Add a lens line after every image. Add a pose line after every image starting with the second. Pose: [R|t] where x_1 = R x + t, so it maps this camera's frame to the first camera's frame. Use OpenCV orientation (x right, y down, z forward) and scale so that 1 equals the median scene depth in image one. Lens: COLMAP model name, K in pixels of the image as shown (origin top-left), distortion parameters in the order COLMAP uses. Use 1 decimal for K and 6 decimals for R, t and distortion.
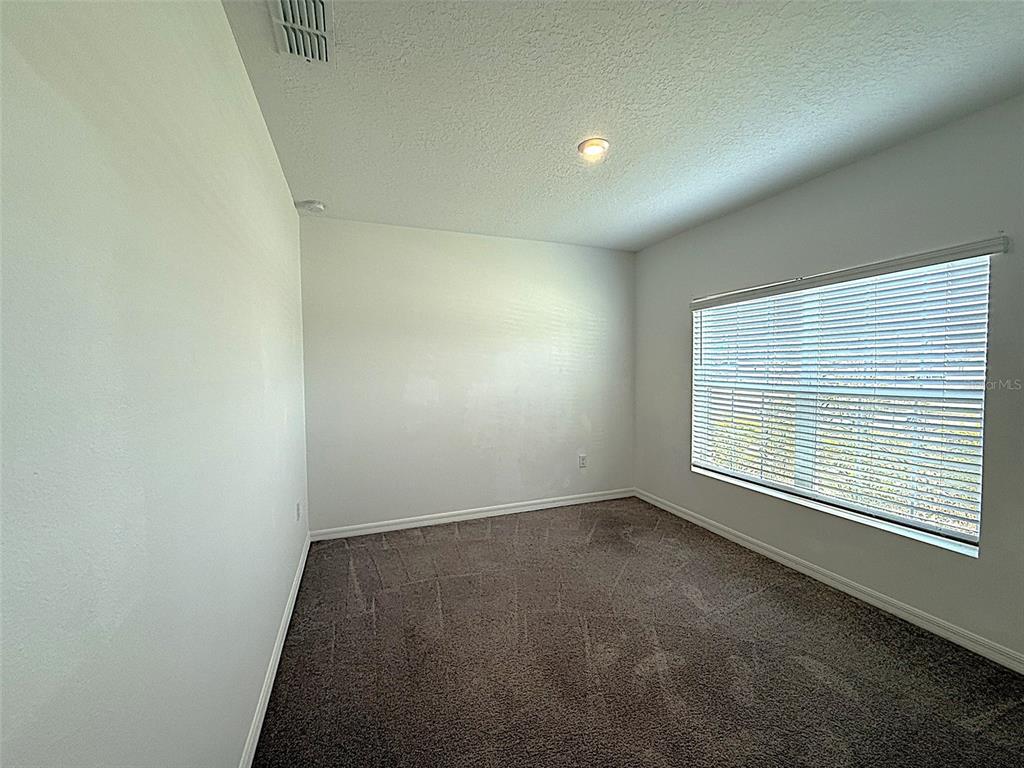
lens RADIAL K [[407.2, 0, 509.4], [0, 407.2, 385.9], [0, 0, 1]] dist [-0.000688, -0.000041]
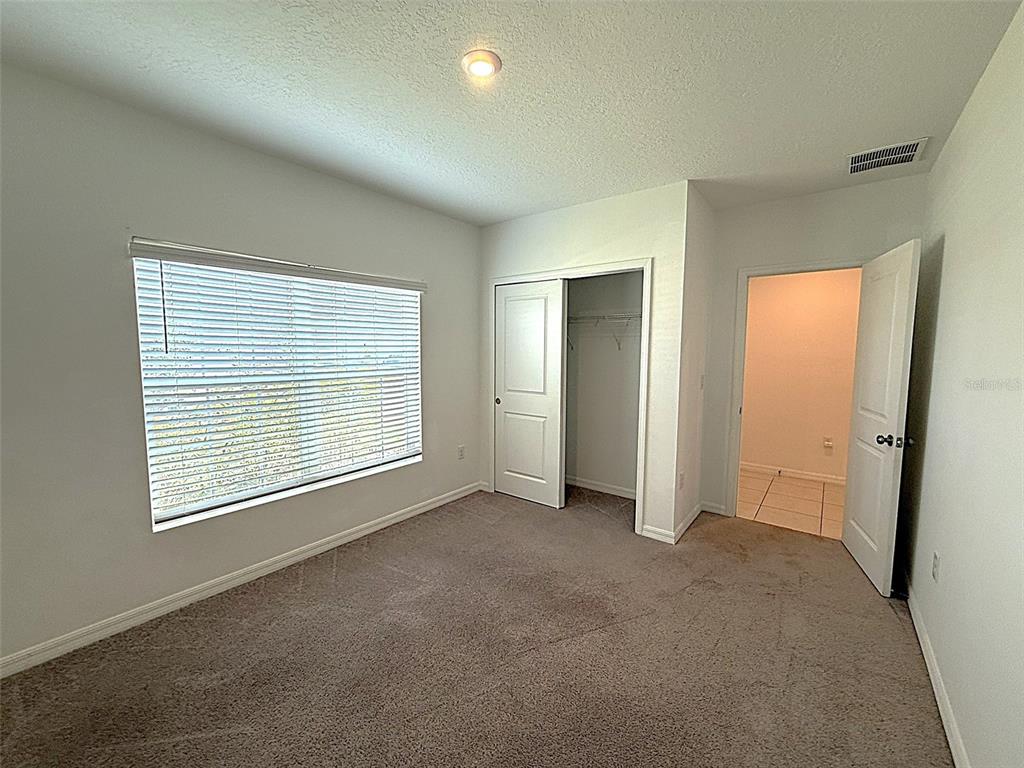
lens RADIAL K [[410.9, 0, 512.0], [0, 410.9, 384.0], [0, 0, 1]] dist [0.000230, -0.000021]
pose [[-0.515631, -0.058087, 0.854840, -0.372004], [0.048929, 0.994075, 0.097062, -0.044359], [-0.855413, 0.091875, -0.509733, 0.998463]]
